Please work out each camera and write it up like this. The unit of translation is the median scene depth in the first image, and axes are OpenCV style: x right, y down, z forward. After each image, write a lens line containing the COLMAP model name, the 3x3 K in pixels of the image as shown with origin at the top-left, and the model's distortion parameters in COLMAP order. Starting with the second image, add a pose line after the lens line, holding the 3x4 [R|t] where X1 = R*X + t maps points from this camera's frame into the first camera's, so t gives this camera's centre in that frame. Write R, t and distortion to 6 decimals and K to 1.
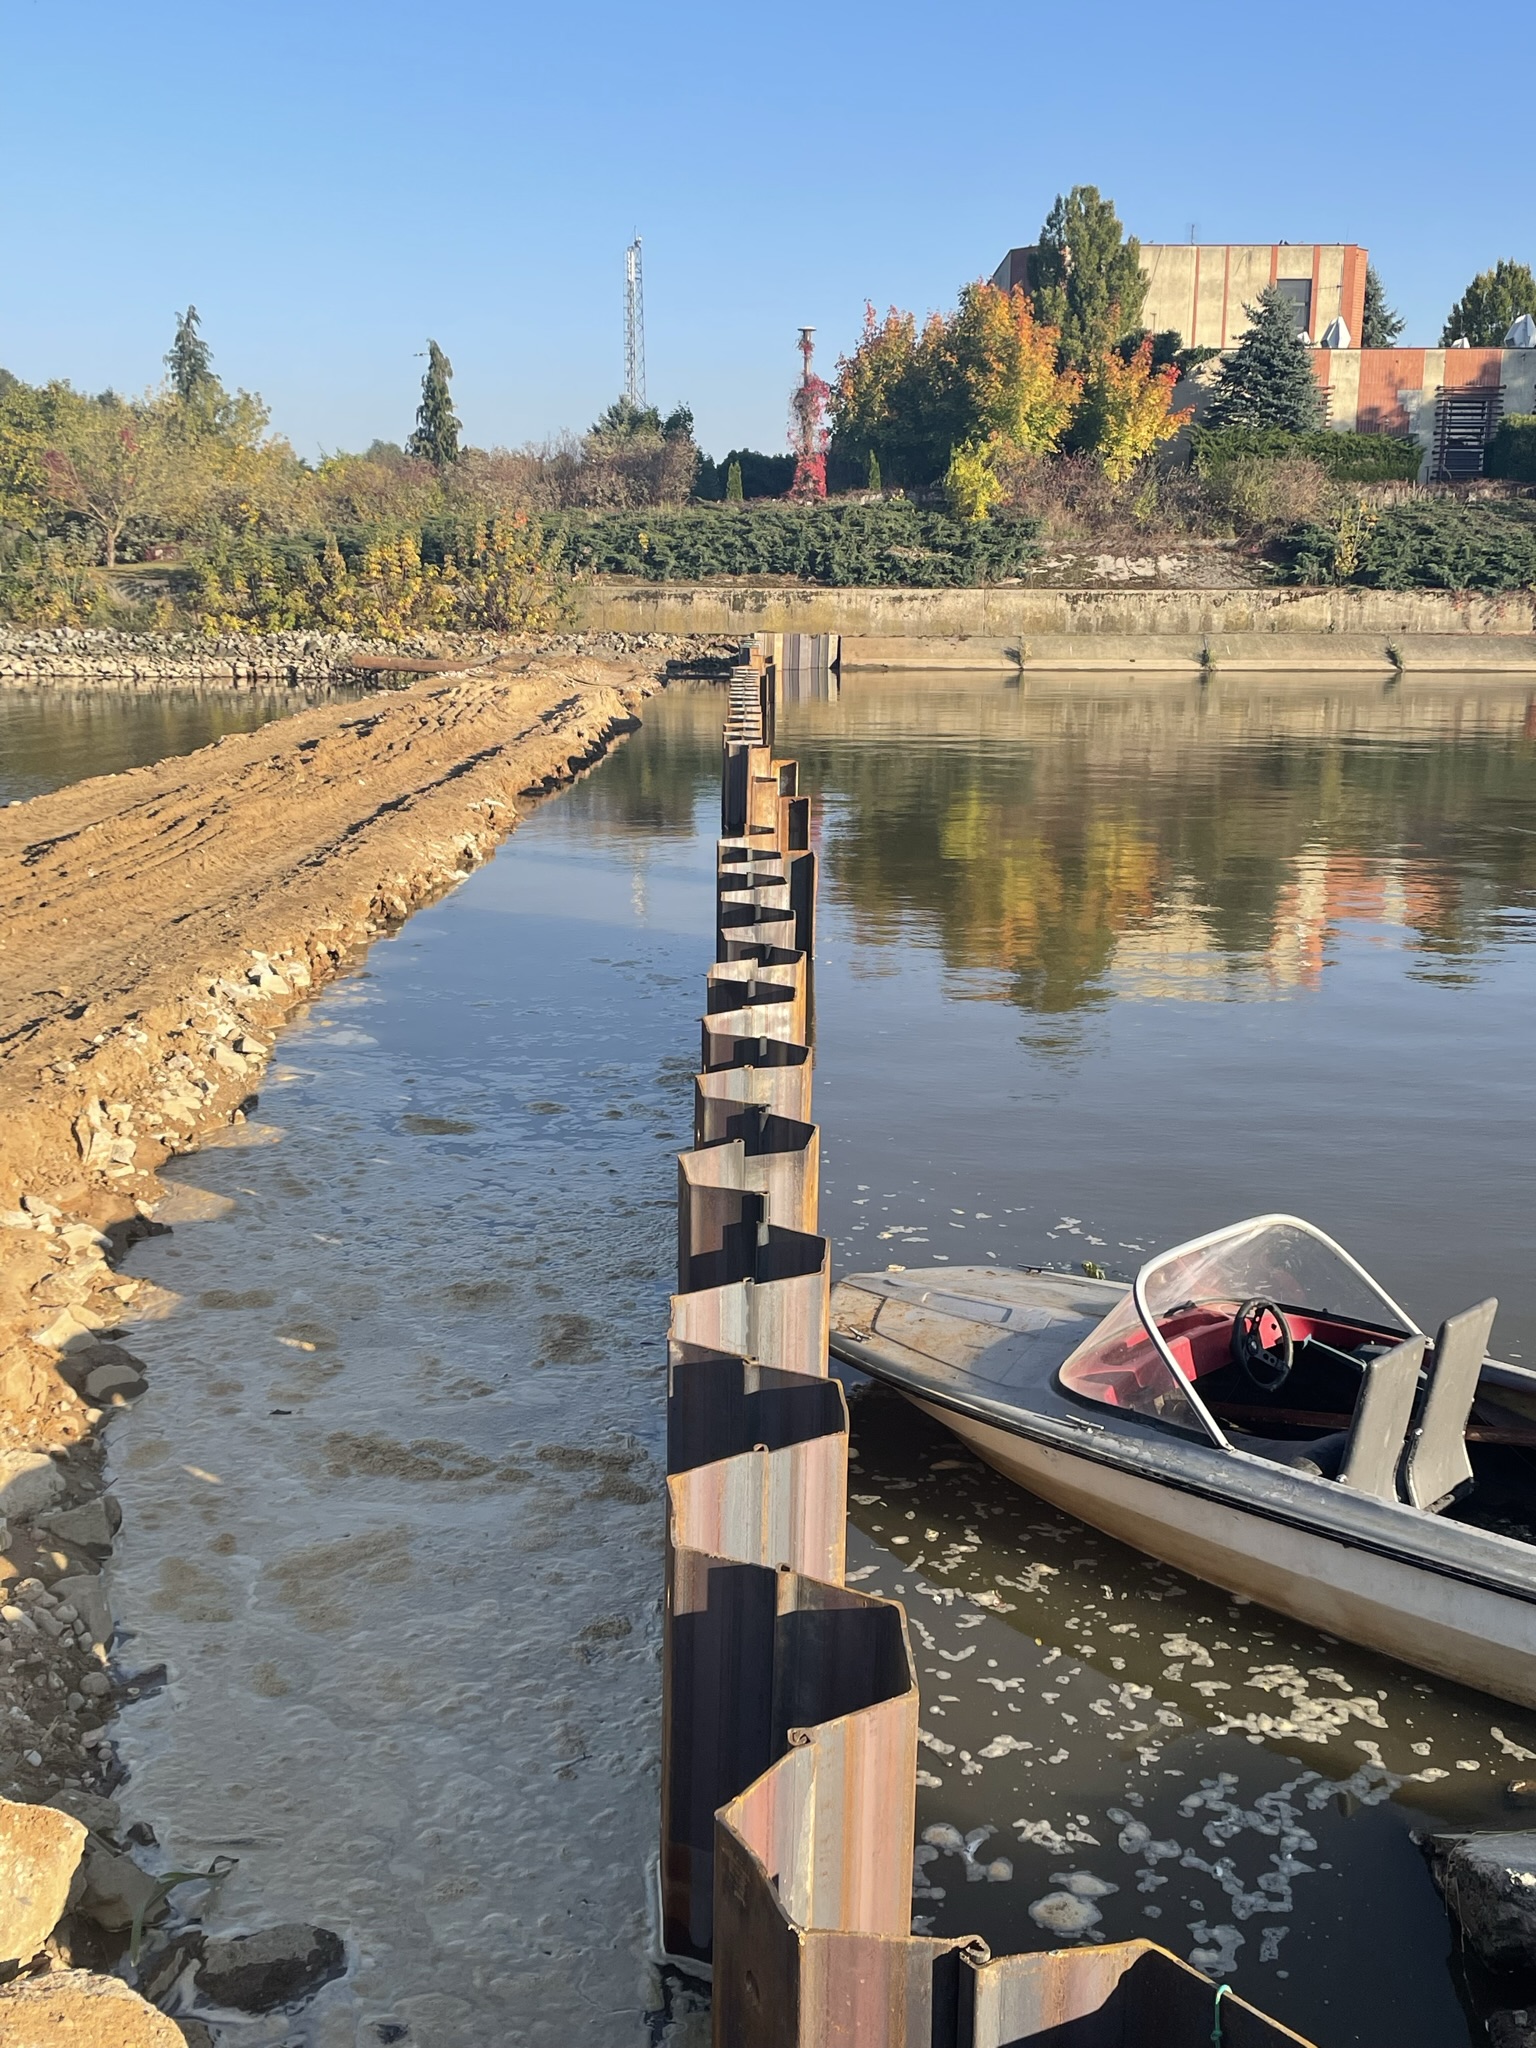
lens RADIAL K [[2112.5, 0, 784.5], [0, 2112.5, 1025.0], [0, 0, 1]] dist [0.084479, 0.000000]
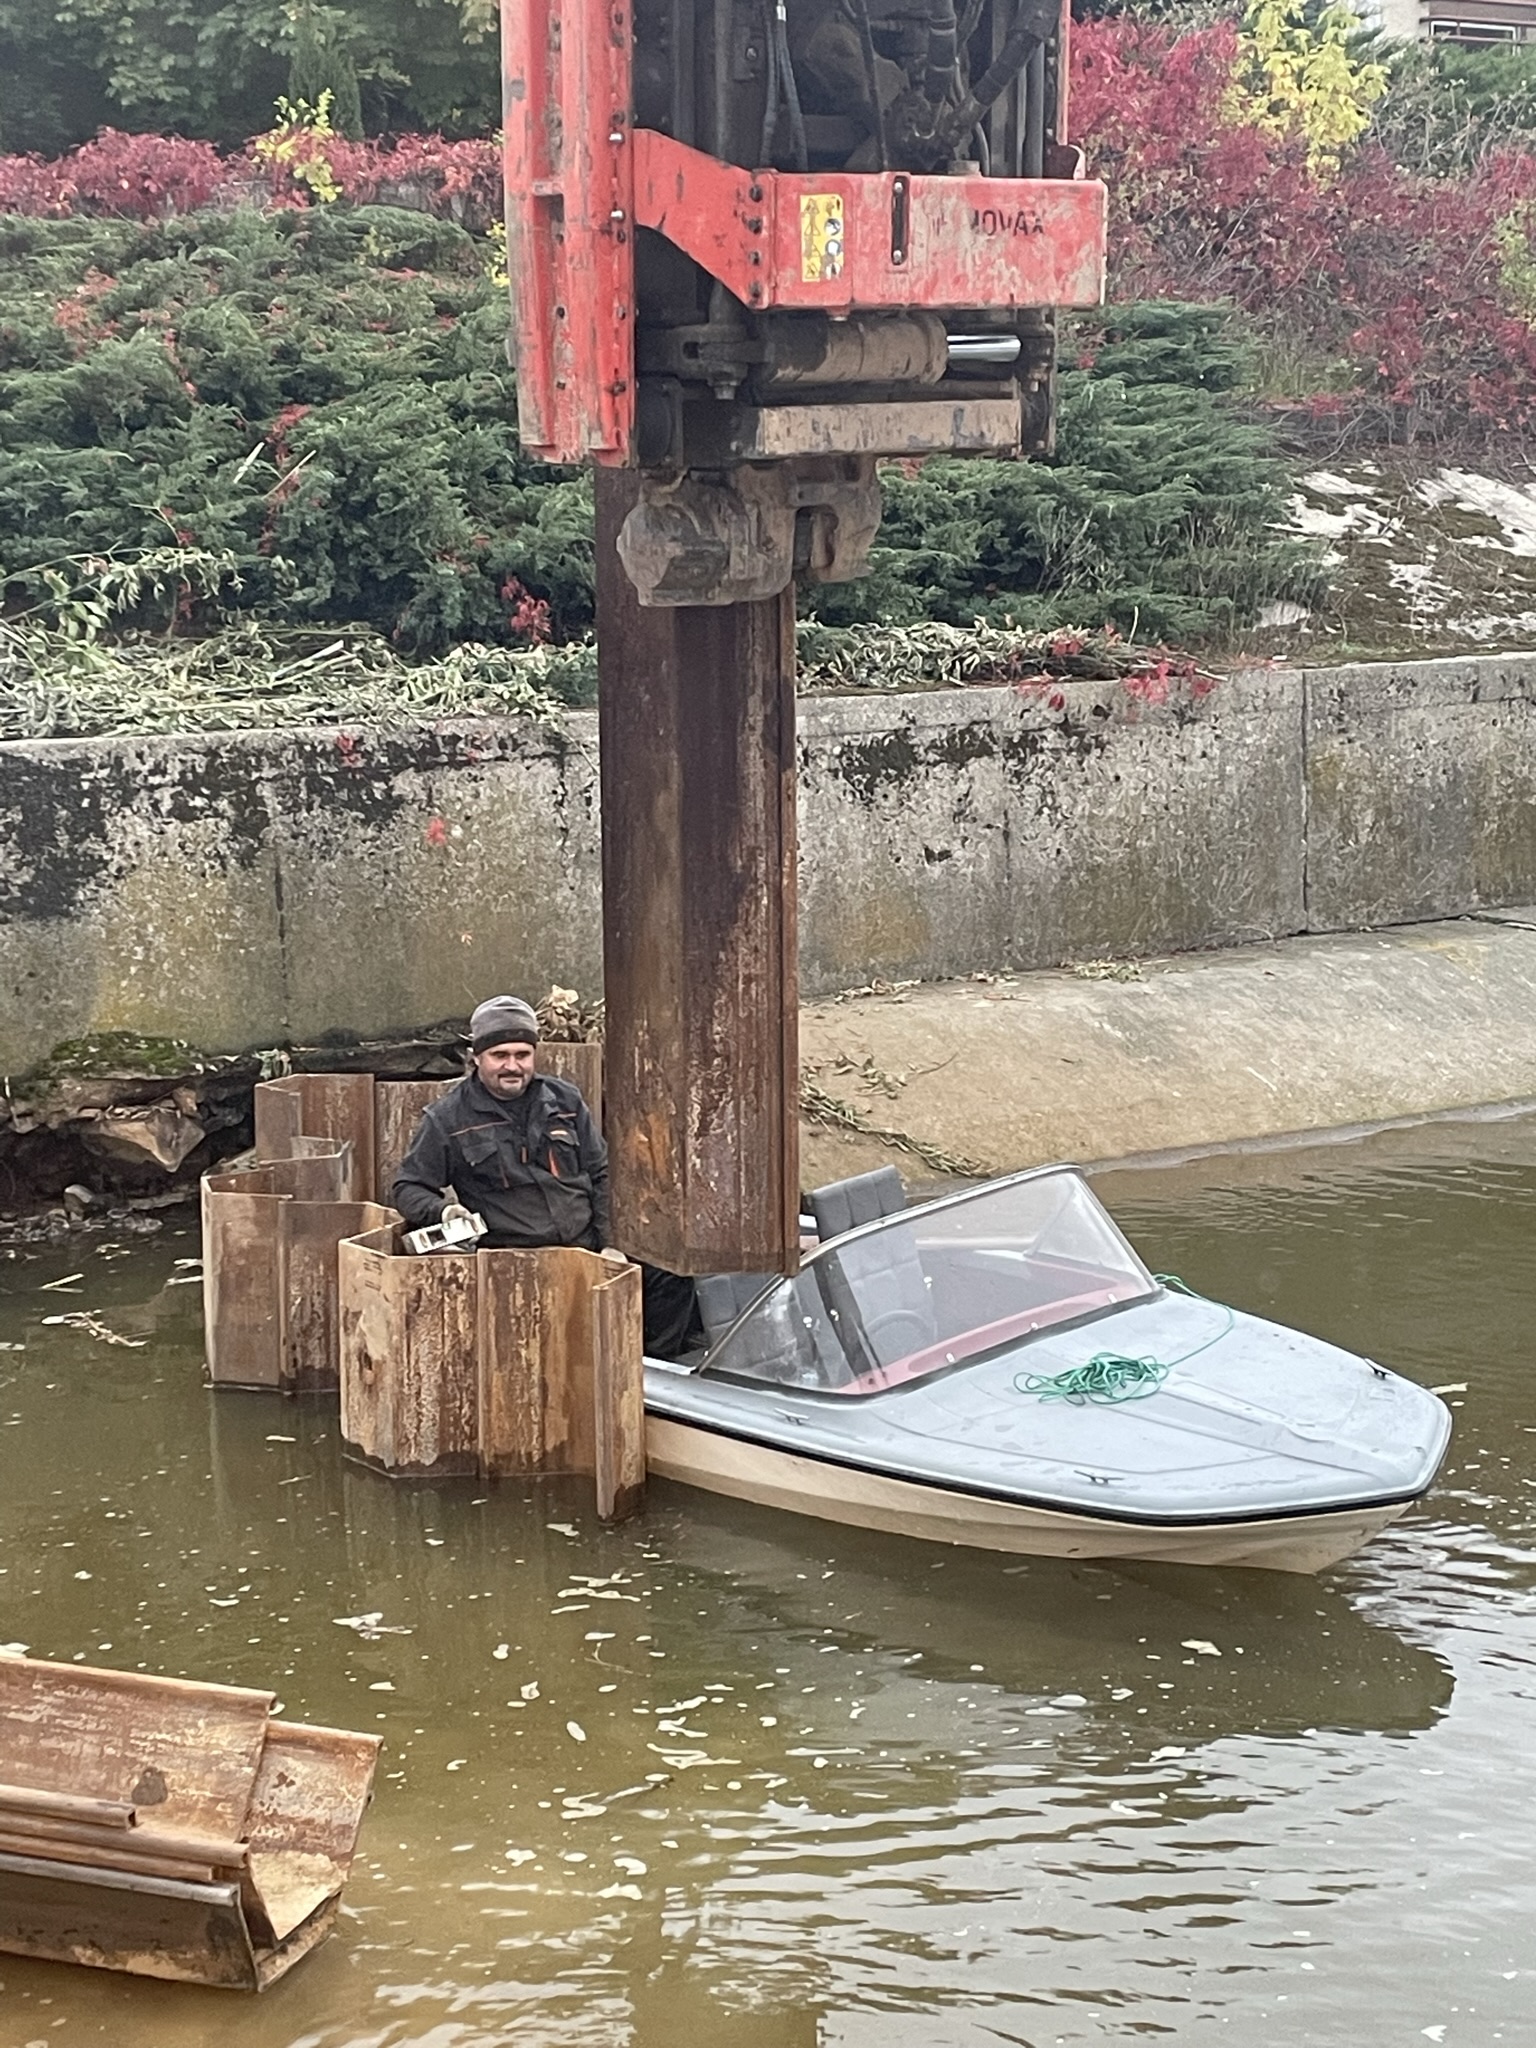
lens RADIAL K [[3295.8, 0, 758.0], [0, 3295.8, 1016.6], [0, 0, 1]] dist [0.133109, 0.000000]
pose [[0.841636, -0.106142, 0.529512, -0.087618], [0.142819, 0.989333, -0.028691, -0.175900], [-0.520819, 0.099772, 0.847817, 0.797255]]
